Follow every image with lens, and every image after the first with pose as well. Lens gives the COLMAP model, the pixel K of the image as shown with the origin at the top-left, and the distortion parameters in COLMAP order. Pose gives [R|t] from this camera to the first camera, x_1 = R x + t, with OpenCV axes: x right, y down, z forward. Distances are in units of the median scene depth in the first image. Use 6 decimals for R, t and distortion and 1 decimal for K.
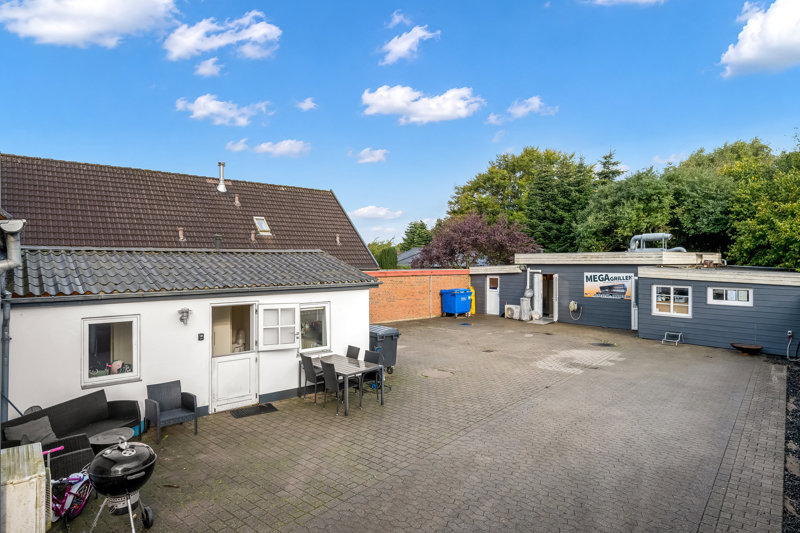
lens RADIAL K [[458.6, 0, 396.9], [0, 458.6, 265.9], [0, 0, 1]] dist [-0.002355, 0.001345]
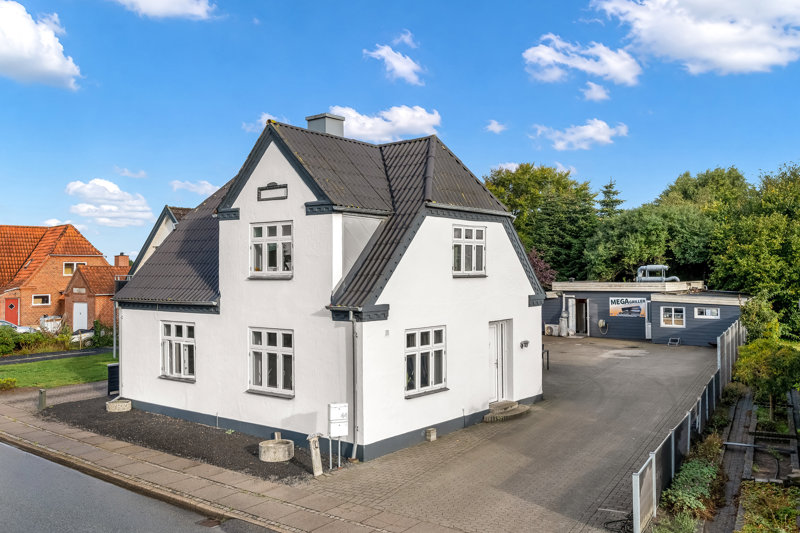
lens RADIAL K [[696.5, 0, 400.4], [0, 696.5, 263.9], [0, 0, 1]] dist [0.003462, -0.000542]
pose [[0.980797, -0.005240, 0.194962, -0.497041], [0.009693, 0.999713, -0.021892, -0.038535], [-0.194791, 0.023362, 0.980566, -0.737014]]
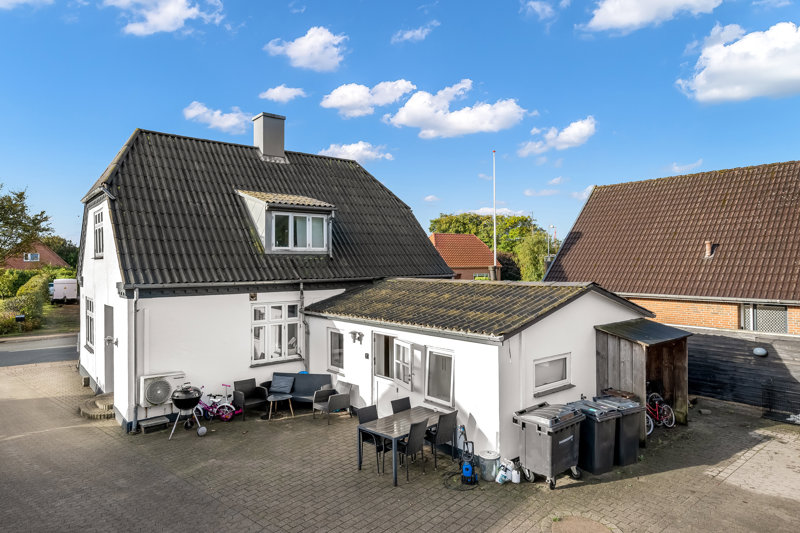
lens RADIAL K [[497.1, 0, 399.0], [0, 497.1, 272.4], [0, 0, 1]] dist [0.007839, 0.001375]
pose [[-0.031349, 0.010569, -0.999453, 1.080403], [-0.001483, 0.999942, 0.010621, -0.100709], [0.999507, 0.001815, -0.031331, 1.347225]]
